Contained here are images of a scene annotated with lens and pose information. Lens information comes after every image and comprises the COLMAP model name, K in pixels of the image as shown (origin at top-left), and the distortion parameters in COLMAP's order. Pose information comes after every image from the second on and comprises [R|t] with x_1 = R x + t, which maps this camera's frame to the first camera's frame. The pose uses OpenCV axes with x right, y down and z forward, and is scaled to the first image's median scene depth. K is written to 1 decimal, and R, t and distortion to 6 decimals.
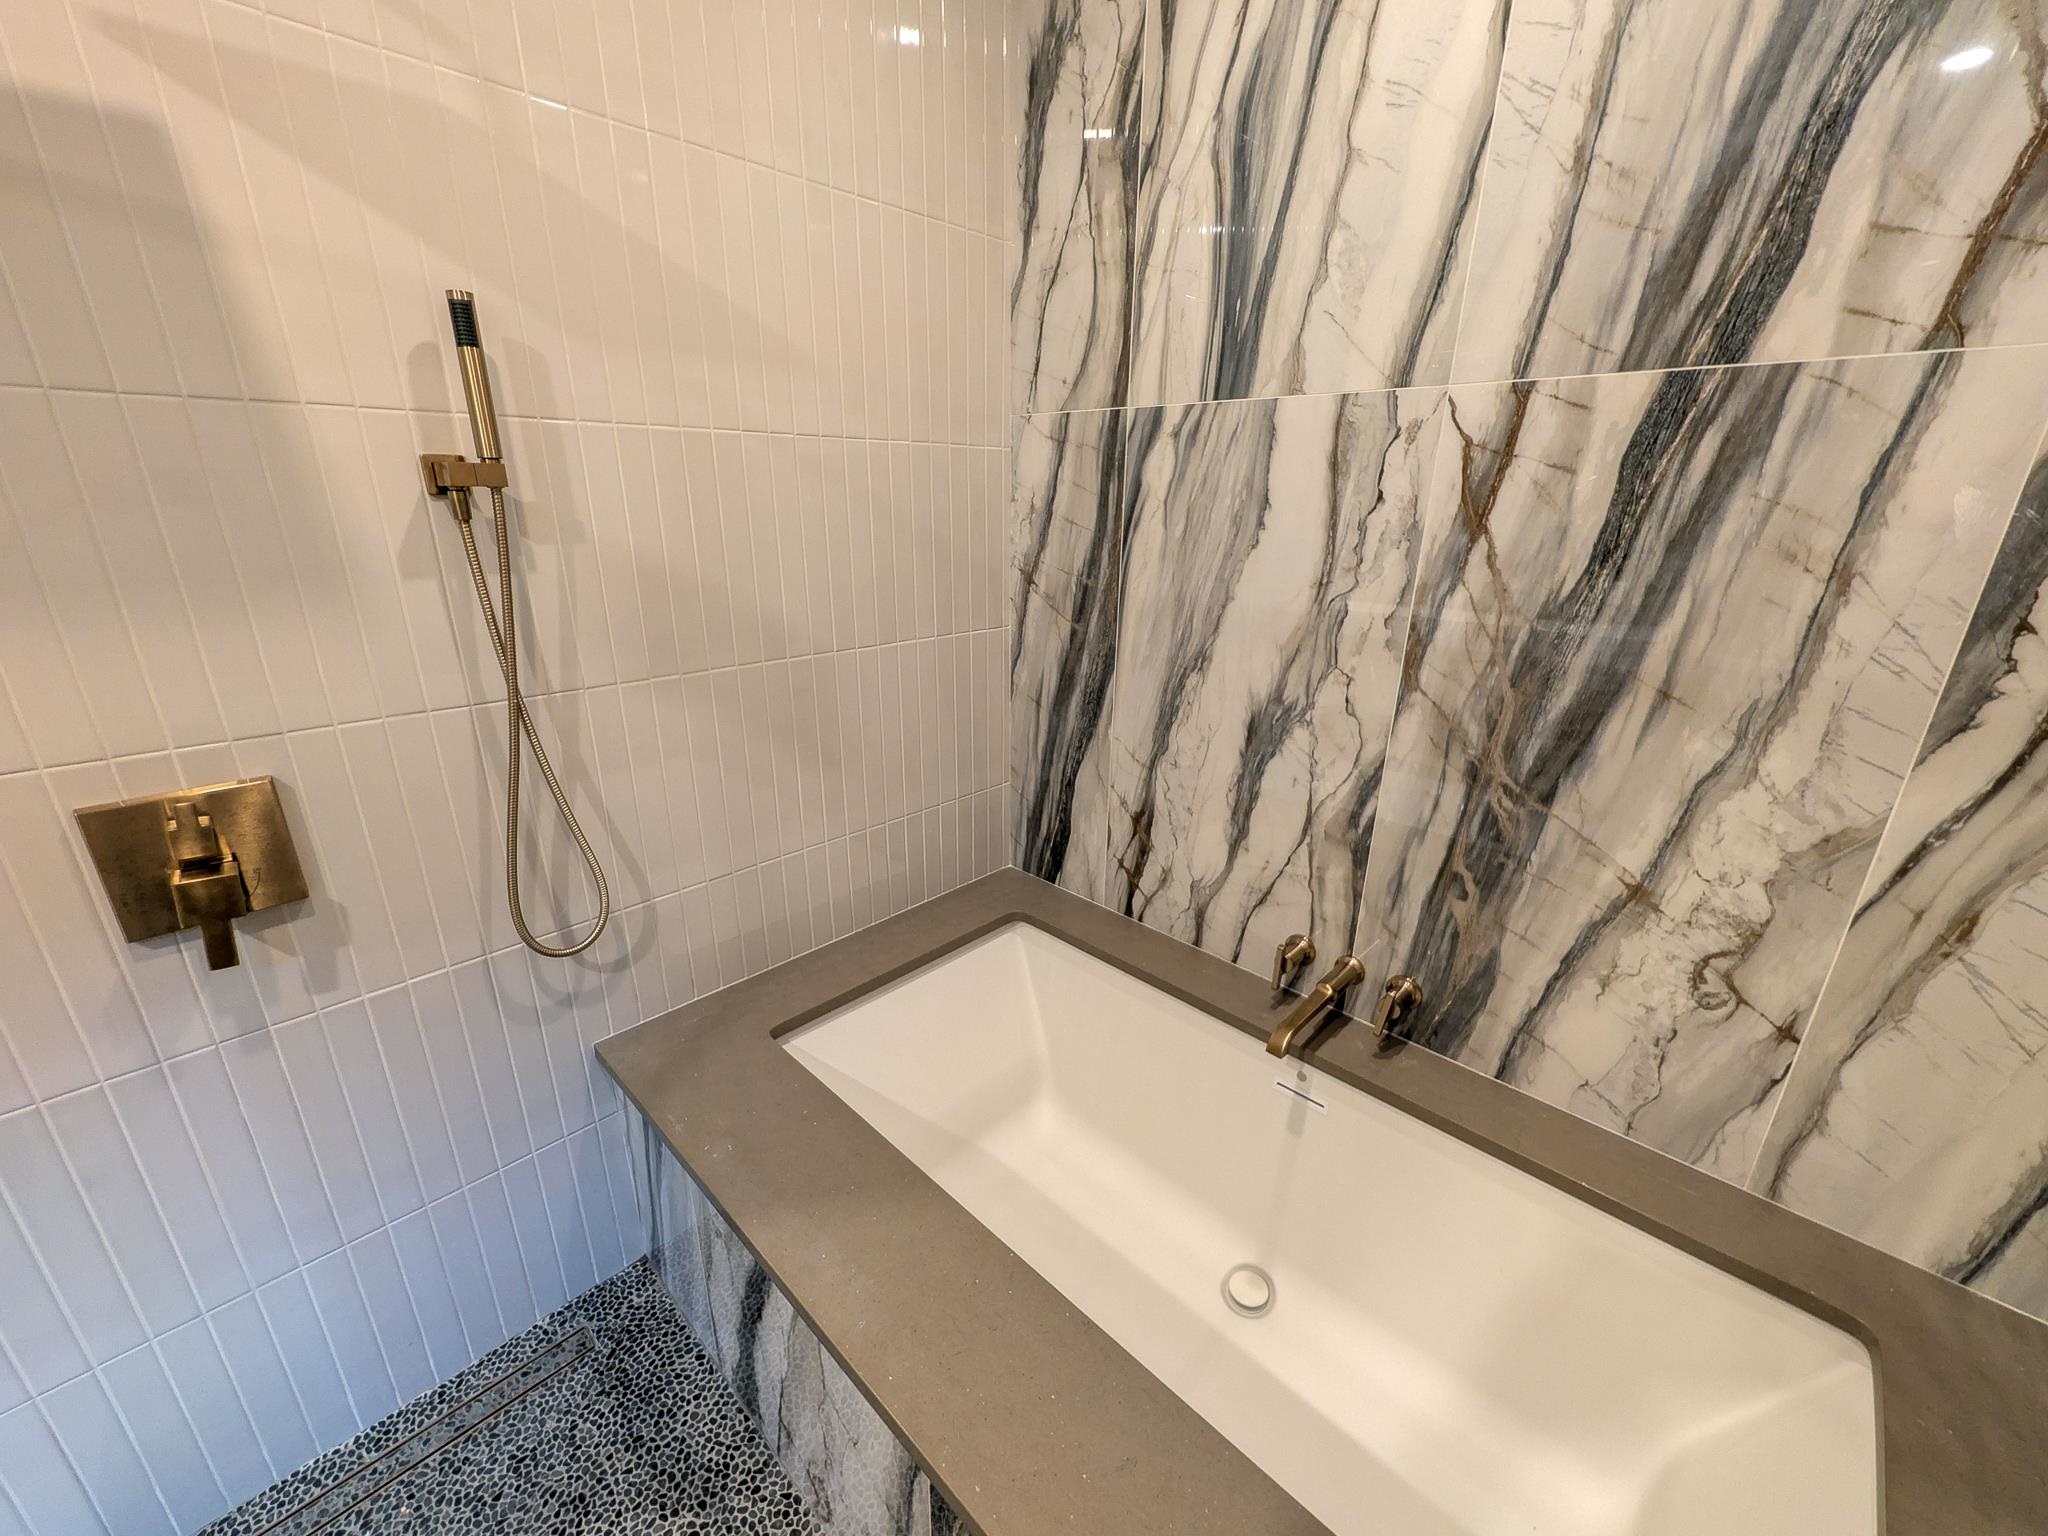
lens RADIAL K [[791.7, 0, 1031.1], [0, 791.7, 769.5], [0, 0, 1]] dist [-0.001042, 0.000197]
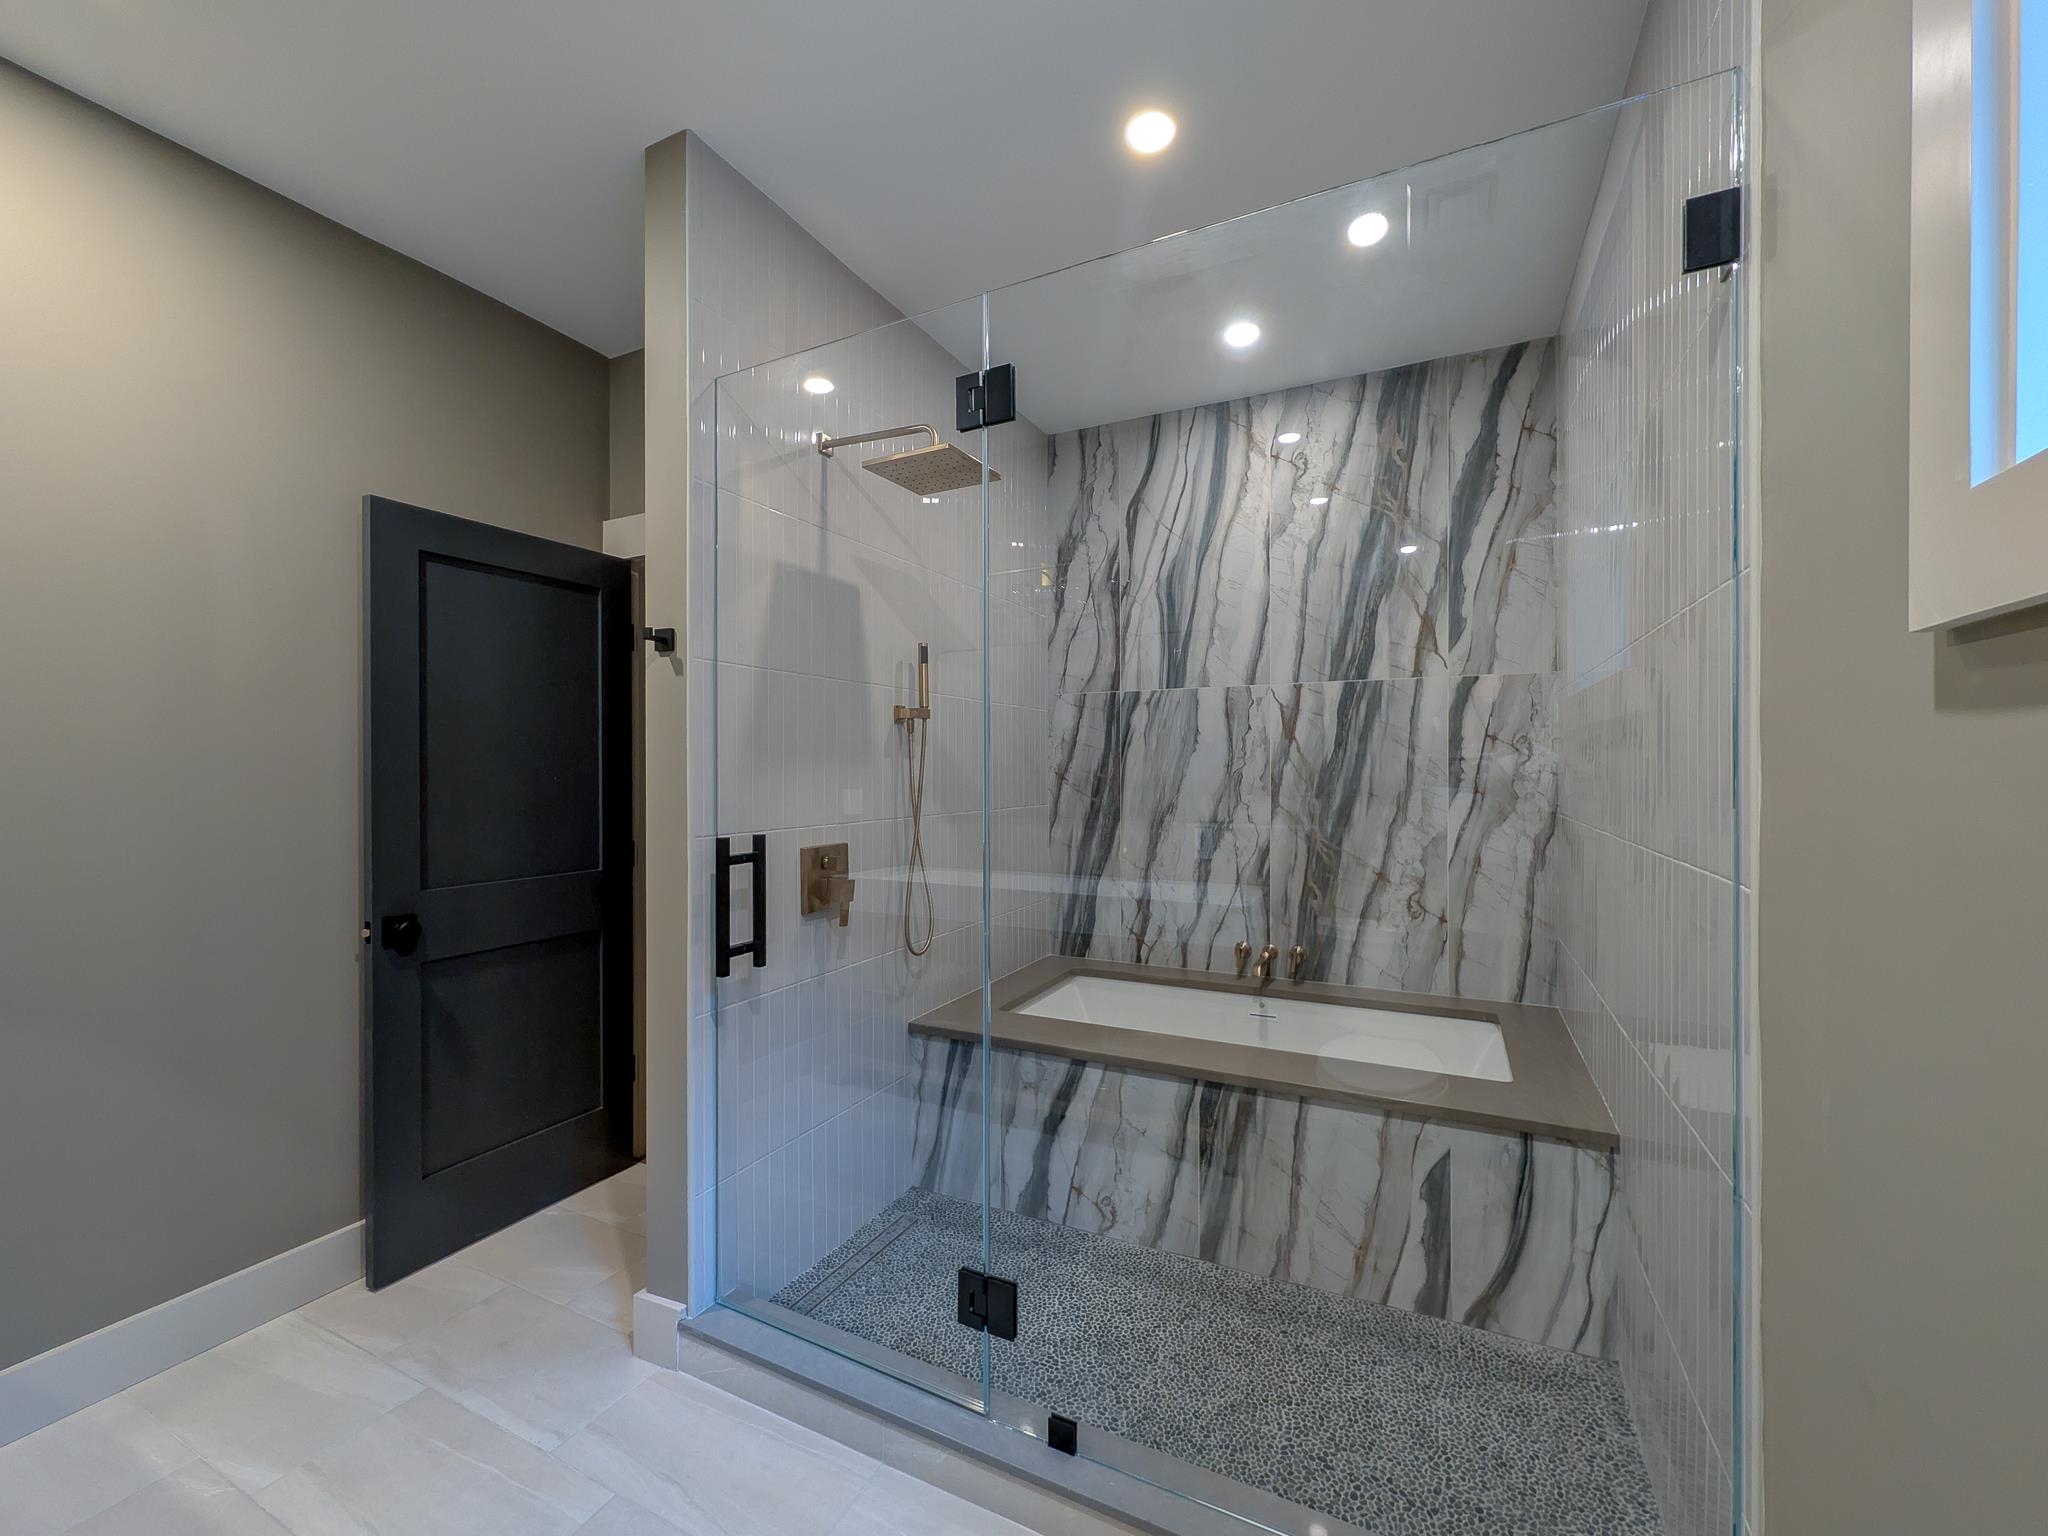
lens RADIAL K [[791.7, 0, 1033.6], [0, 791.7, 779.2], [0, 0, 1]] dist [-0.001042, 0.000197]
pose [[0.953245, -0.019203, 0.301587, -0.967688], [0.113975, 0.947125, -0.299941, 0.475978], [-0.279881, 0.320291, 0.905031, -0.987923]]
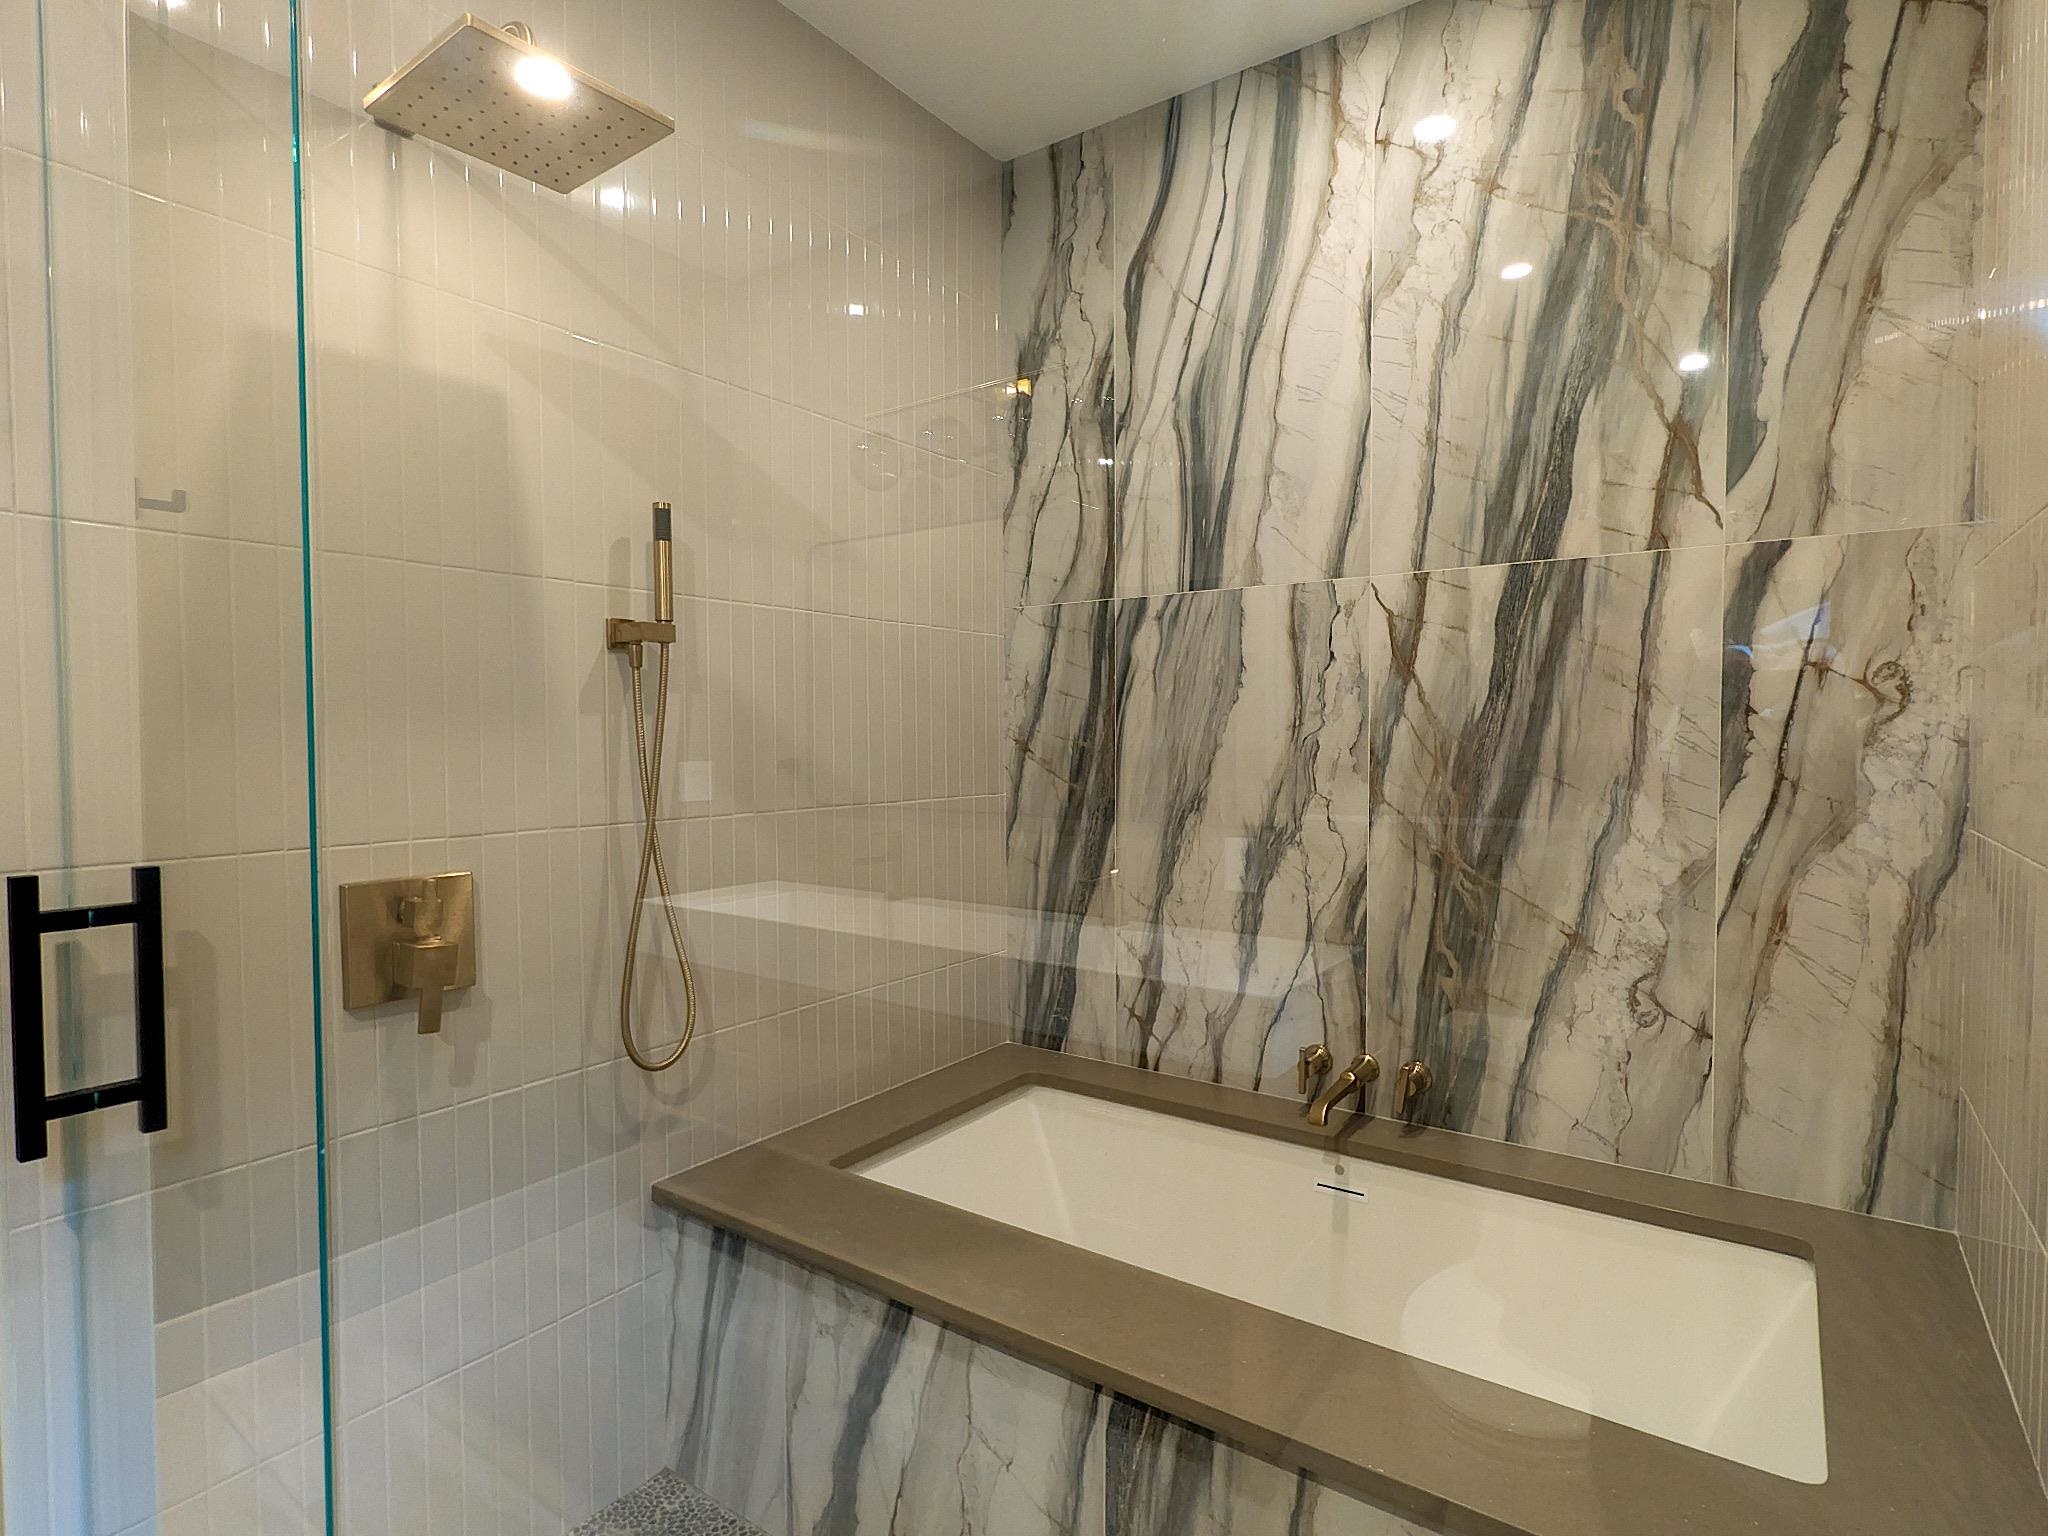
lens RADIAL K [[1022.6, 0, 1031.5], [0, 1022.6, 779.0], [0, 0, 1]] dist [-0.002048, 0.000727]
pose [[0.988221, -0.023583, 0.151205, -0.323397], [0.066283, 0.956525, -0.284017, 0.310664], [-0.137934, 0.290694, 0.946822, -0.485625]]
